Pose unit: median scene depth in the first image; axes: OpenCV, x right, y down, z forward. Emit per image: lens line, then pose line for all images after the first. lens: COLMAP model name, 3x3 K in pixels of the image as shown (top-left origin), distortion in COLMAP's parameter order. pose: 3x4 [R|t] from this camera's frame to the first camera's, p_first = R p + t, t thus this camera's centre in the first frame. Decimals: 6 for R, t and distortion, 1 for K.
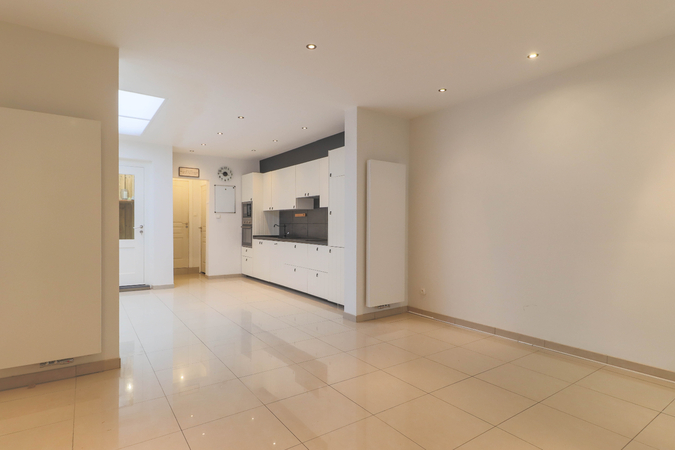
lens RADIAL K [[363.7, 0, 352.0], [0, 363.7, 228.5], [0, 0, 1]] dist [-0.000080, -0.000397]
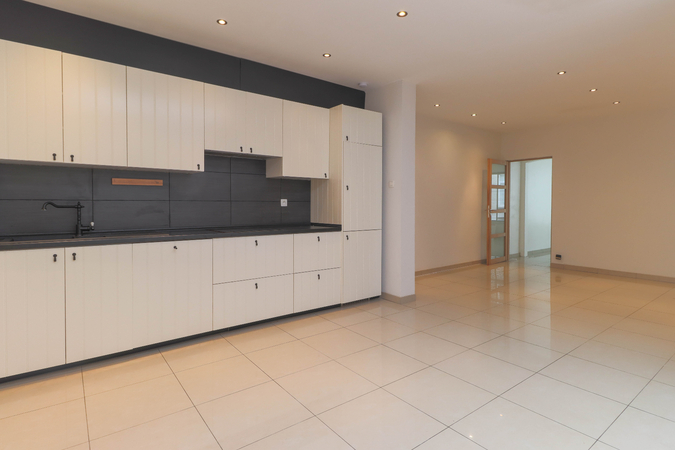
lens RADIAL K [[361.2, 0, 340.7], [0, 361.2, 213.4], [0, 0, 1]] dist [0.014216, -0.001076]
pose [[-0.025321, -0.026541, 0.999327, -0.564290], [0.010315, 0.999587, 0.026809, -0.007002], [-0.999626, 0.010987, -0.025037, 0.713430]]
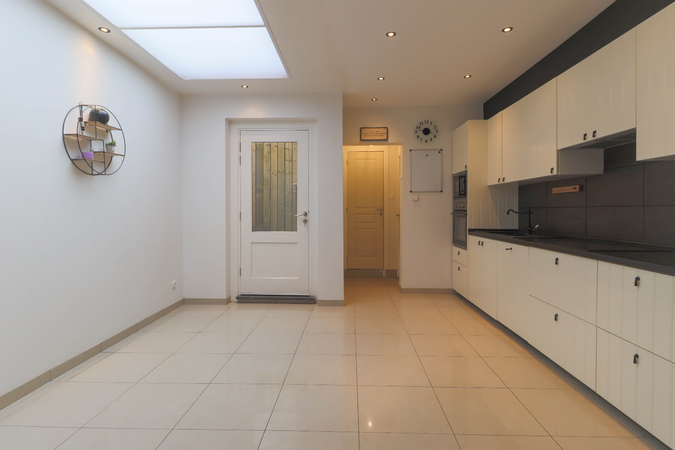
lens RADIAL K [[361.2, 0, 340.7], [0, 361.2, 213.4], [0, 0, 1]] dist [0.014216, -0.001076]
pose [[0.786386, -0.001058, -0.617734, -0.075105], [-0.000226, 0.999998, -0.002000, -0.004312], [0.617735, 0.001712, 0.786384, 0.416321]]
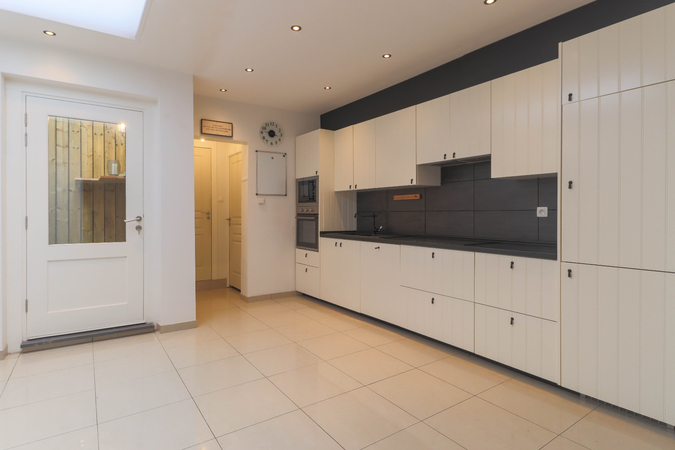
lens RADIAL K [[361.2, 0, 340.7], [0, 361.2, 213.4], [0, 0, 1]] dist [0.014216, -0.001076]
pose [[0.999677, -0.006137, -0.024643, -0.220262], [0.005869, 0.999923, -0.010907, -0.004622], [0.024708, 0.010759, 0.999637, 0.389022]]
